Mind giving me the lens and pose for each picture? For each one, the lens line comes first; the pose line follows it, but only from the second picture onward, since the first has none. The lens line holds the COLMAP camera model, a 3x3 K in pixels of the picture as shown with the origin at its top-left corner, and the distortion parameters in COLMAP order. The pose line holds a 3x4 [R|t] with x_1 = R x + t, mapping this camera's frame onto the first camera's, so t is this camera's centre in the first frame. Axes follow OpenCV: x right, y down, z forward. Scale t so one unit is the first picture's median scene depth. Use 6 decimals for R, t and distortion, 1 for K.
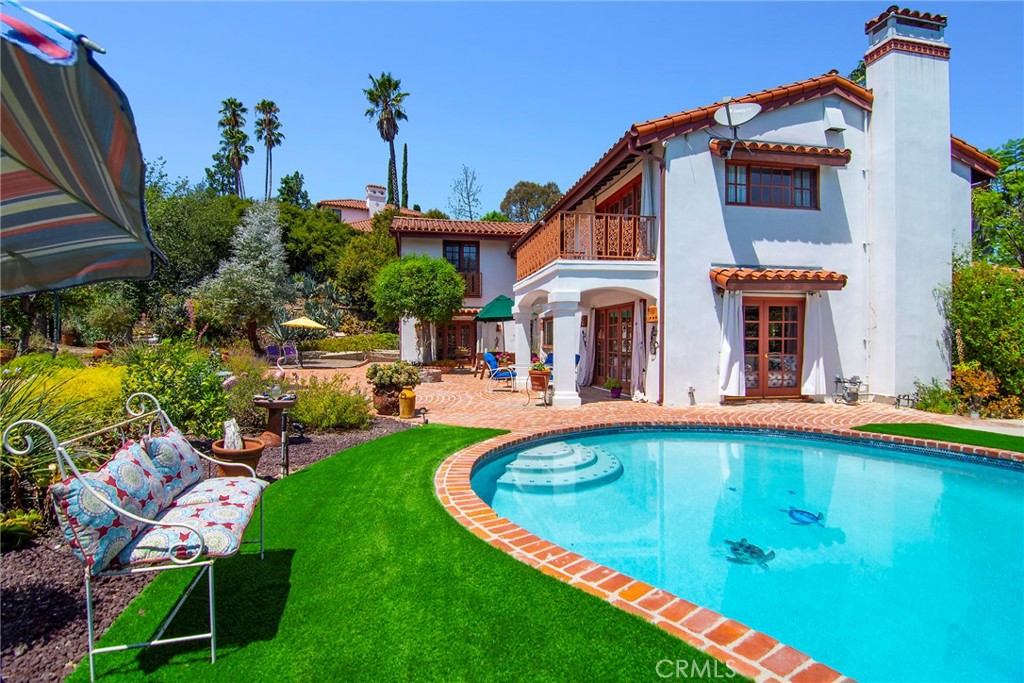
lens RADIAL K [[490.5, 0, 511.5], [0, 490.5, 342.1], [0, 0, 1]] dist [-0.016405, -0.004858]
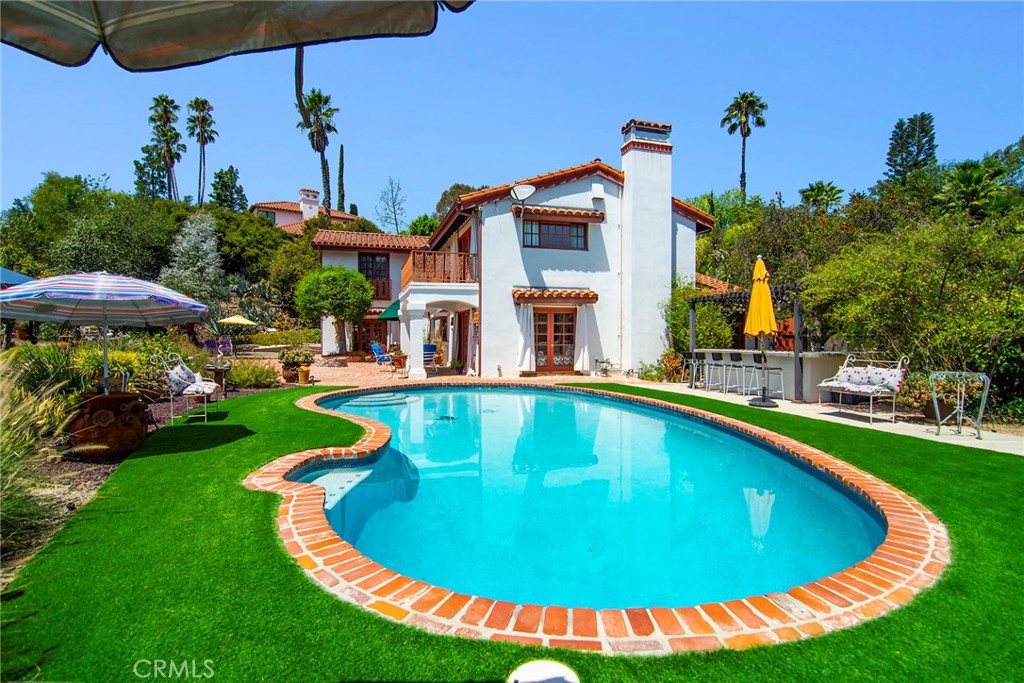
lens RADIAL K [[490.5, 0, 514.3], [0, 490.5, 343.1], [0, 0, 1]] dist [-0.016405, -0.004858]
pose [[0.993875, -0.001266, 0.110502, 0.214800], [-0.000102, 0.999923, 0.012380, 0.002068], [-0.110509, -0.012316, 0.993799, -0.482672]]
